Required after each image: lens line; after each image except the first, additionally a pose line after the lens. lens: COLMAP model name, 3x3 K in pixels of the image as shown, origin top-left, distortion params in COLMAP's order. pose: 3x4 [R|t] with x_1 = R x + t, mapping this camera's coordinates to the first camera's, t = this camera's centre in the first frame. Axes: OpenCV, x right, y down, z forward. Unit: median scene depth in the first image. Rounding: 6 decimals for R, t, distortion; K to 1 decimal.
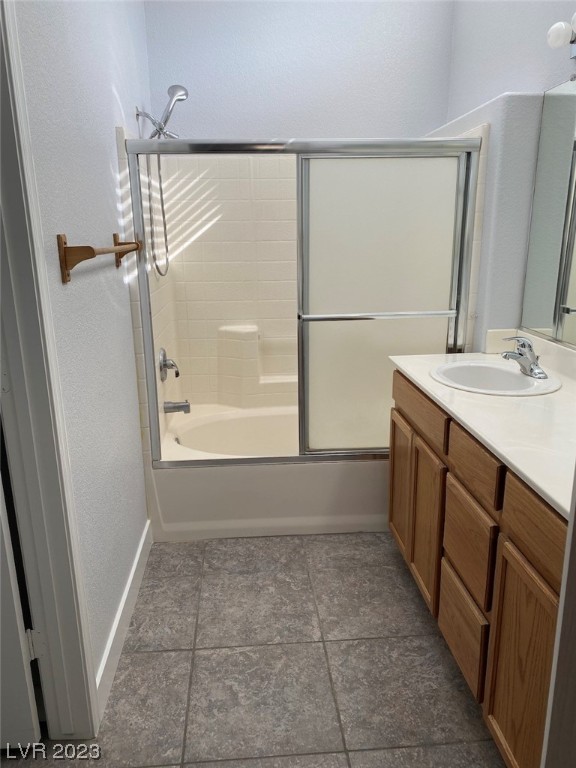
lens RADIAL K [[582.9, 0, 287.6], [0, 582.9, 383.8], [0, 0, 1]] dist [0.024404, -0.040672]
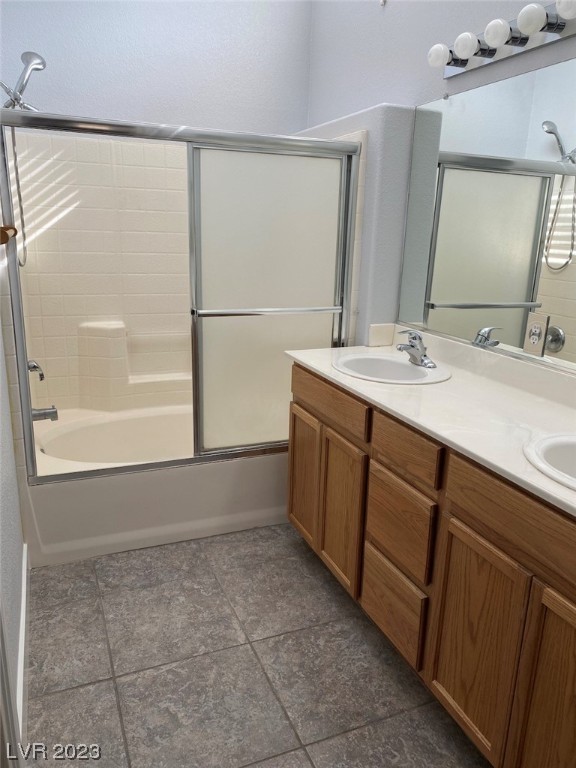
lens RADIAL K [[582.9, 0, 282.7], [0, 582.9, 381.1], [0, 0, 1]] dist [0.024404, -0.040672]
pose [[0.944526, -0.040680, 0.325908, -0.169027], [0.040035, 0.999160, 0.008689, -0.004162], [-0.325988, 0.004841, 0.945362, 0.046126]]
